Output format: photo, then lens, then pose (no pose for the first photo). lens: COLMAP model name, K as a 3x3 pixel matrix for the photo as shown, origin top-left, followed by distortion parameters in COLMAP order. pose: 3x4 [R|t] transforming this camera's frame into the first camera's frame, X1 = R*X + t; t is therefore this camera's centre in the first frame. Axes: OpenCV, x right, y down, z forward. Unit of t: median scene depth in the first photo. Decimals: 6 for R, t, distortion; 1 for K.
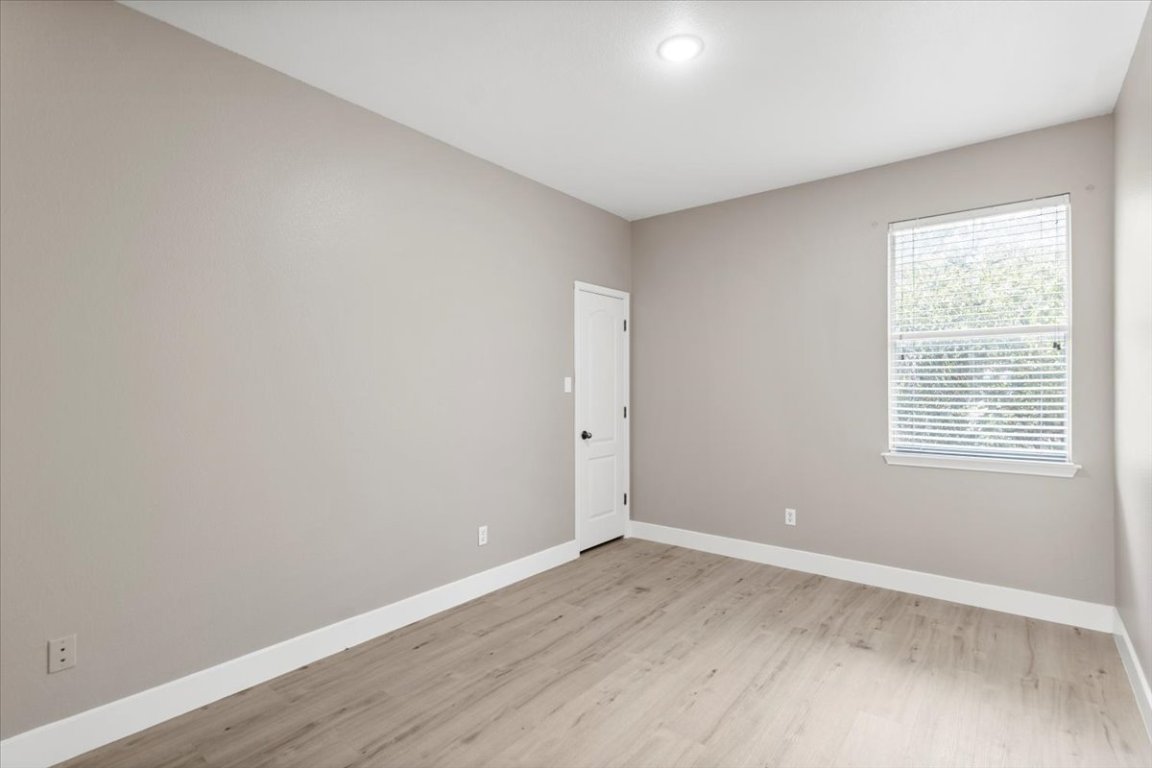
lens RADIAL K [[548.0, 0, 577.3], [0, 548.0, 381.9], [0, 0, 1]] dist [0.012294, -0.001146]
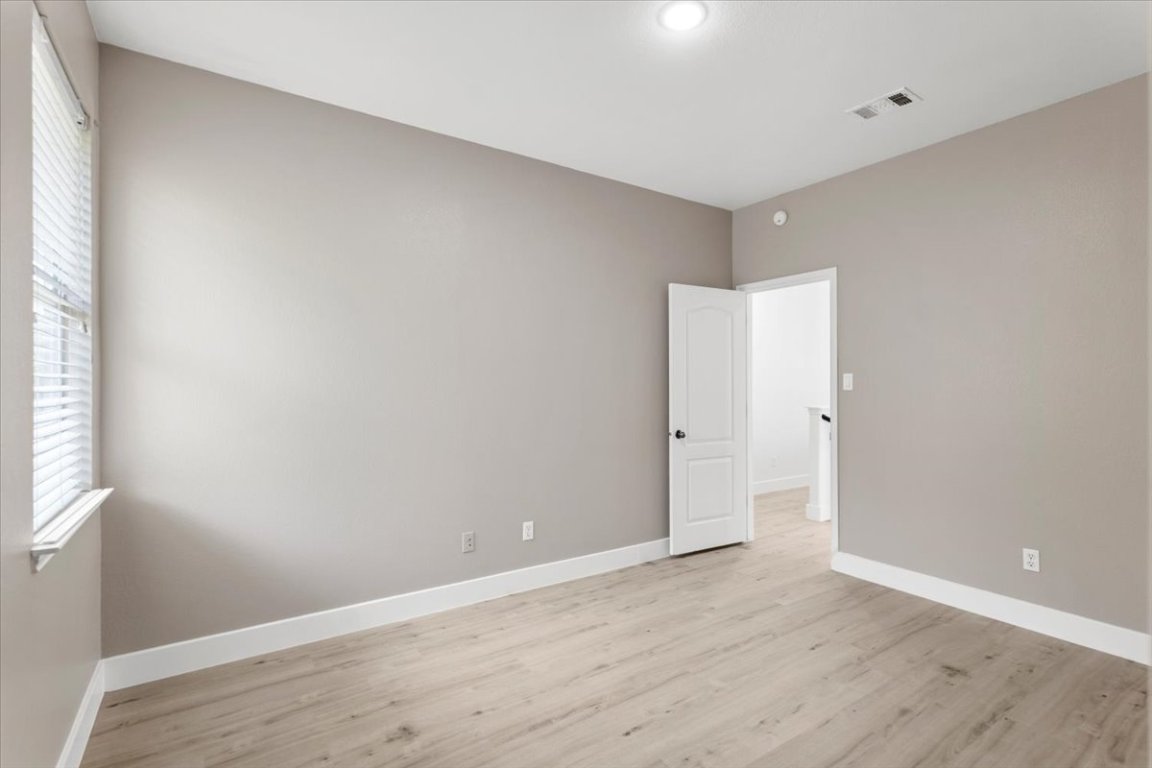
lens RADIAL K [[548.0, 0, 576.2], [0, 548.0, 385.5], [0, 0, 1]] dist [0.012294, -0.001146]
pose [[-0.954066, 0.002896, 0.299581, 0.078581], [0.000751, 0.999973, -0.007275, 0.015546], [-0.299594, -0.006716, -0.954043, 1.887828]]
